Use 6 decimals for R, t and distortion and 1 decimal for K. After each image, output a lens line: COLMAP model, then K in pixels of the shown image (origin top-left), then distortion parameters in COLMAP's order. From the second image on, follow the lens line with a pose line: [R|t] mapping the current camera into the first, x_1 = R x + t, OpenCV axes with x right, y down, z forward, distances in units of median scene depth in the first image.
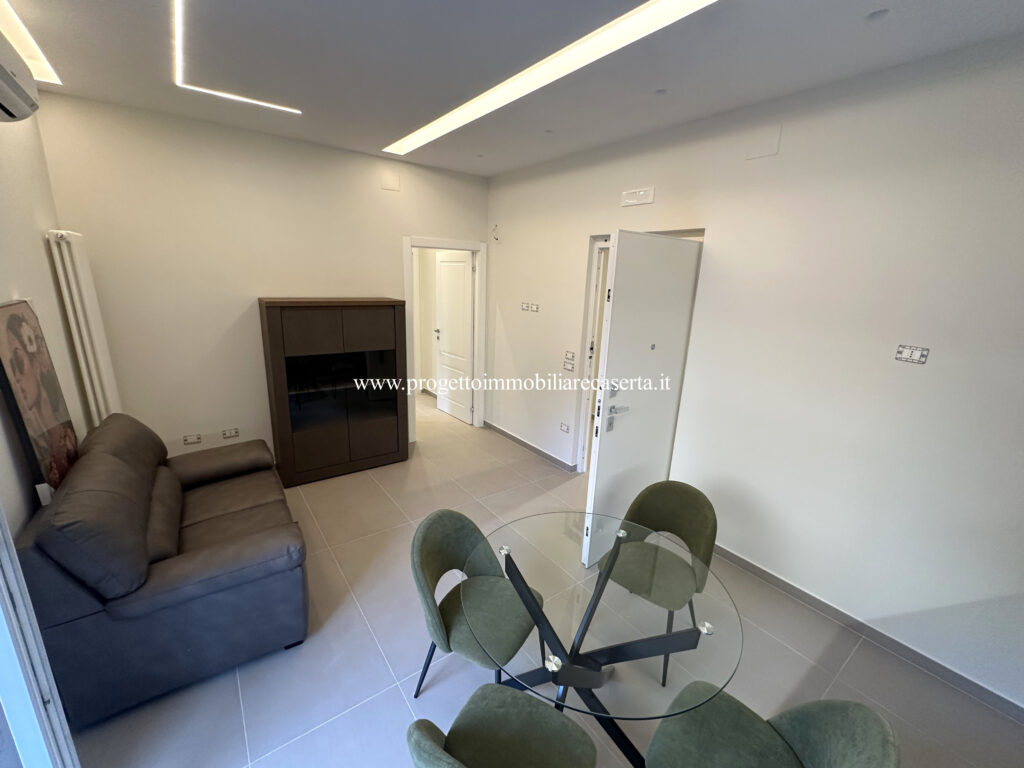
lens RADIAL K [[410.4, 0, 505.6], [0, 410.4, 389.2], [0, 0, 1]] dist [-0.003702, 0.001097]
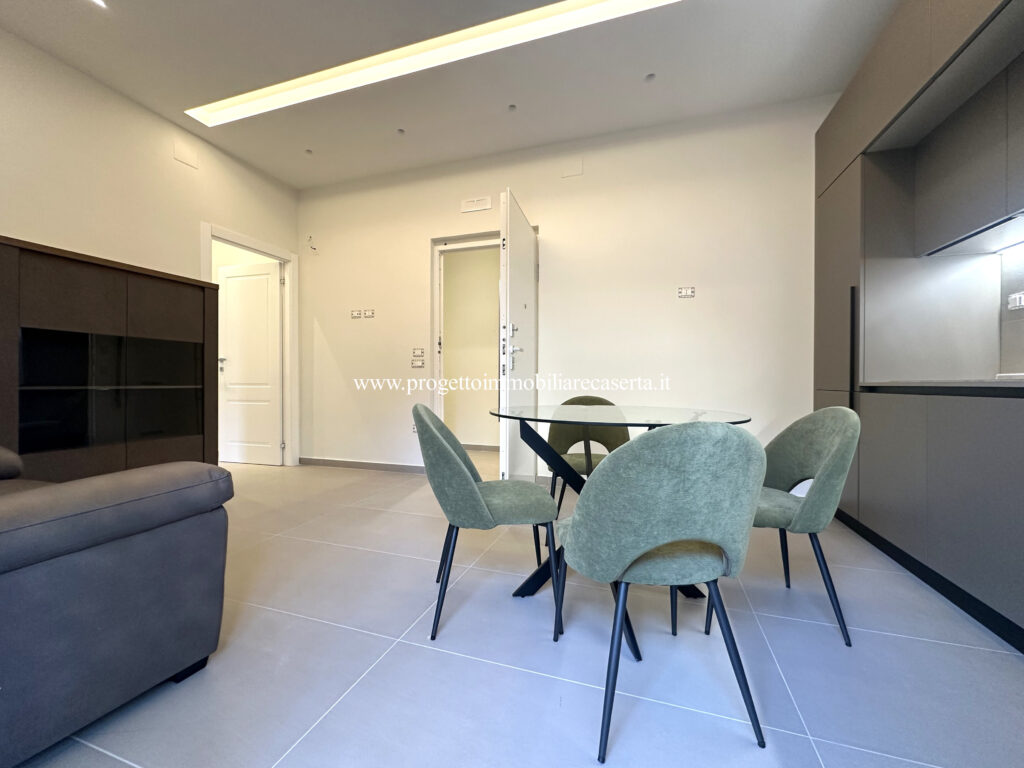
lens RADIAL K [[410.4, 0, 496.9], [0, 410.4, 388.6], [0, 0, 1]] dist [-0.003702, 0.001097]
pose [[0.827498, -0.035672, 0.560335, -0.250384], [0.166242, 0.968798, -0.183830, 0.220395], [-0.536294, 0.245270, 0.807608, 0.107622]]
